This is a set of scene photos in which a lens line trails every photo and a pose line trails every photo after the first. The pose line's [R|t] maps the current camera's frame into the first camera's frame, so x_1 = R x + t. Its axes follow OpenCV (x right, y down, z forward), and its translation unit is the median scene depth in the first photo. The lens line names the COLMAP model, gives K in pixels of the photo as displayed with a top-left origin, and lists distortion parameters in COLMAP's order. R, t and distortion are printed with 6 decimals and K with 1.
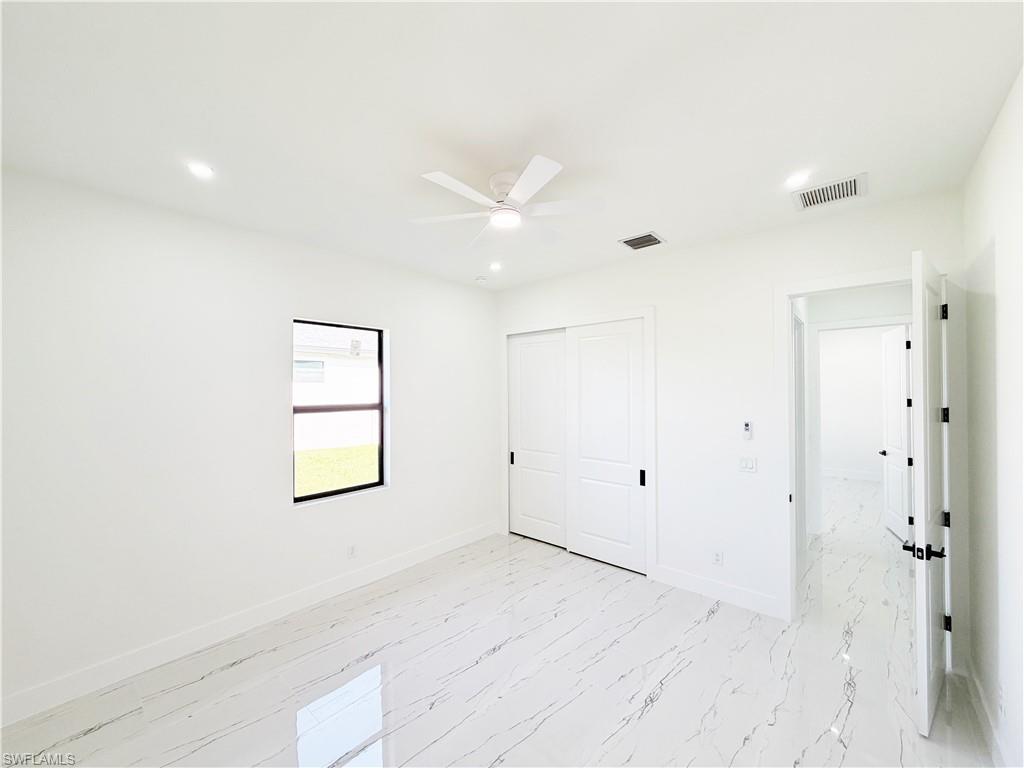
lens RADIAL K [[390.1, 0, 508.6], [0, 390.1, 396.3], [0, 0, 1]] dist [-0.006613, 0.000040]
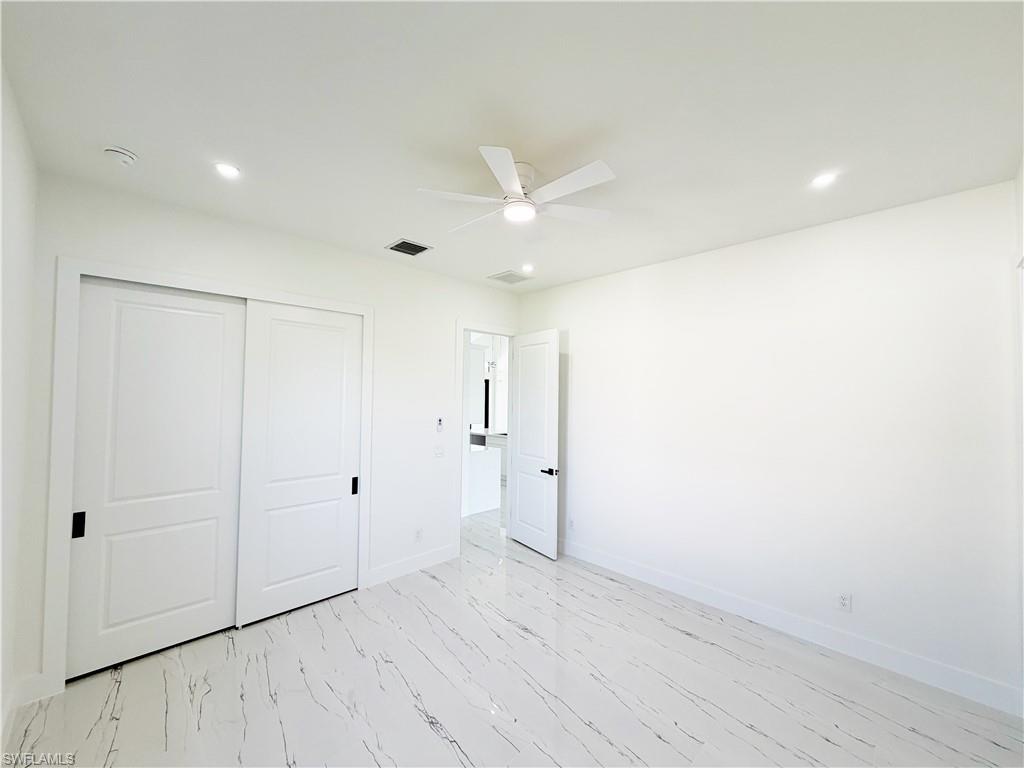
lens RADIAL K [[404.6, 0, 510.2], [0, 404.6, 378.1], [0, 0, 1]] dist [0.003384, 0.000337]
pose [[0.067424, 0.050441, 0.996449, -0.605159], [-0.012715, 0.998684, -0.049694, -0.006952], [-0.997643, -0.009320, 0.067977, 0.546686]]
